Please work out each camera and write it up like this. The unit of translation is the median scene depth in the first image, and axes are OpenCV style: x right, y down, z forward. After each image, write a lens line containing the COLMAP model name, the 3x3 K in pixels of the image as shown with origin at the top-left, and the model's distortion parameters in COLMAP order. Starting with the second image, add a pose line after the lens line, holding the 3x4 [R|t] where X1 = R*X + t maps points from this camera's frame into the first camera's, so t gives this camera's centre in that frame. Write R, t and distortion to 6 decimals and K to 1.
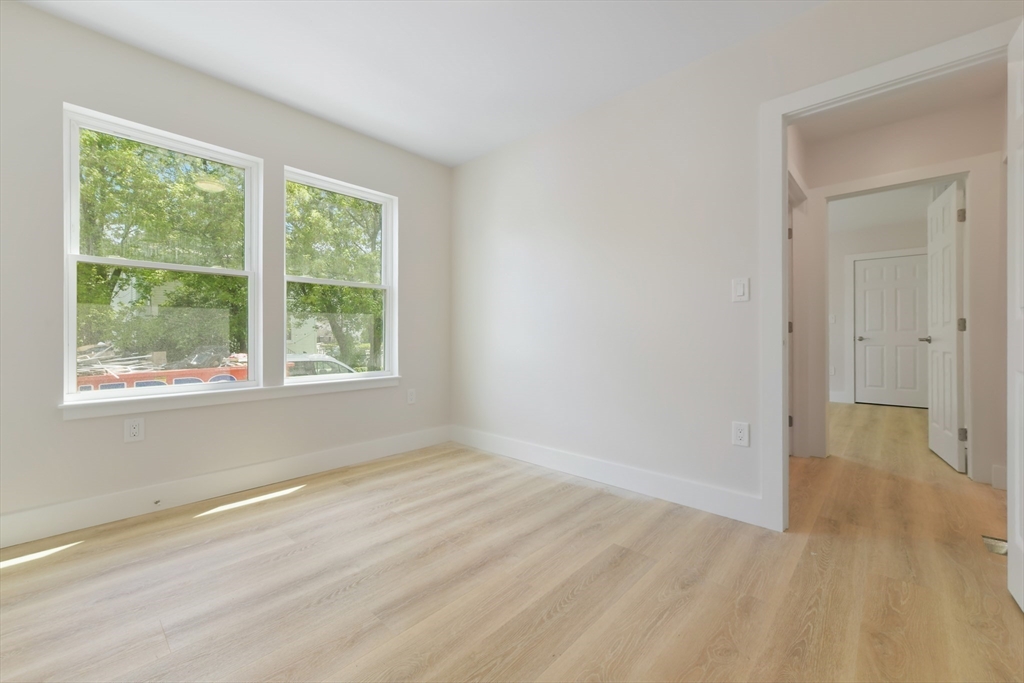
lens RADIAL K [[413.7, 0, 515.6], [0, 413.7, 340.3], [0, 0, 1]] dist [0.002070, 0.000583]
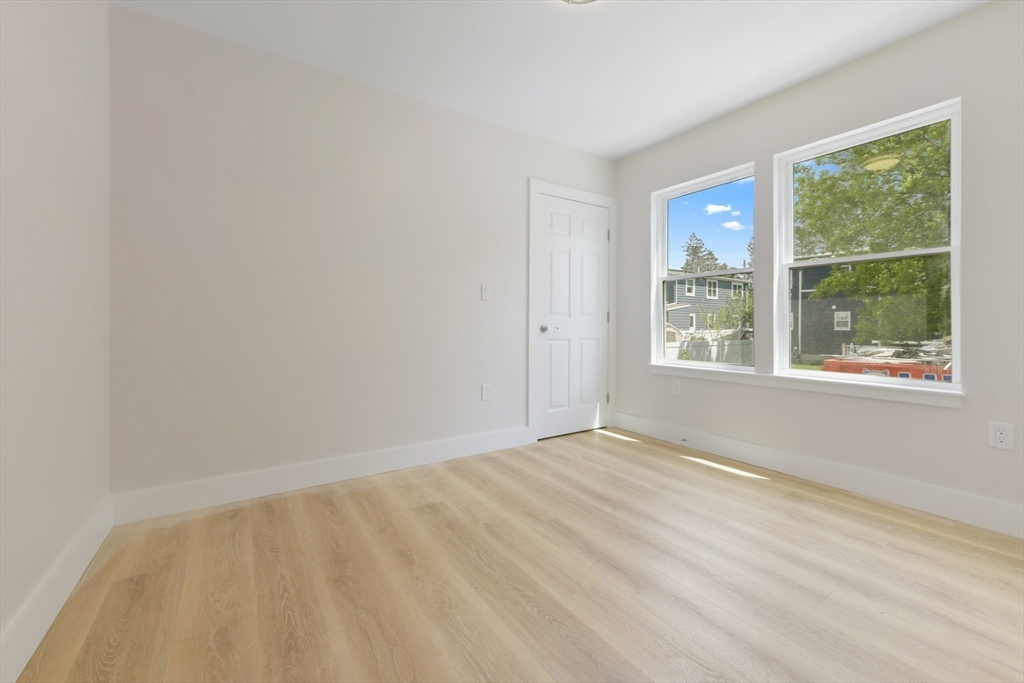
lens RADIAL K [[414.0, 0, 511.9], [0, 414.0, 326.6], [0, 0, 1]] dist [0.000828, 0.000608]
pose [[-0.240717, 0.002987, -0.970591, 0.697612], [-0.013771, 0.999884, 0.006492, -0.006772], [0.970498, 0.014929, -0.240648, 0.775652]]
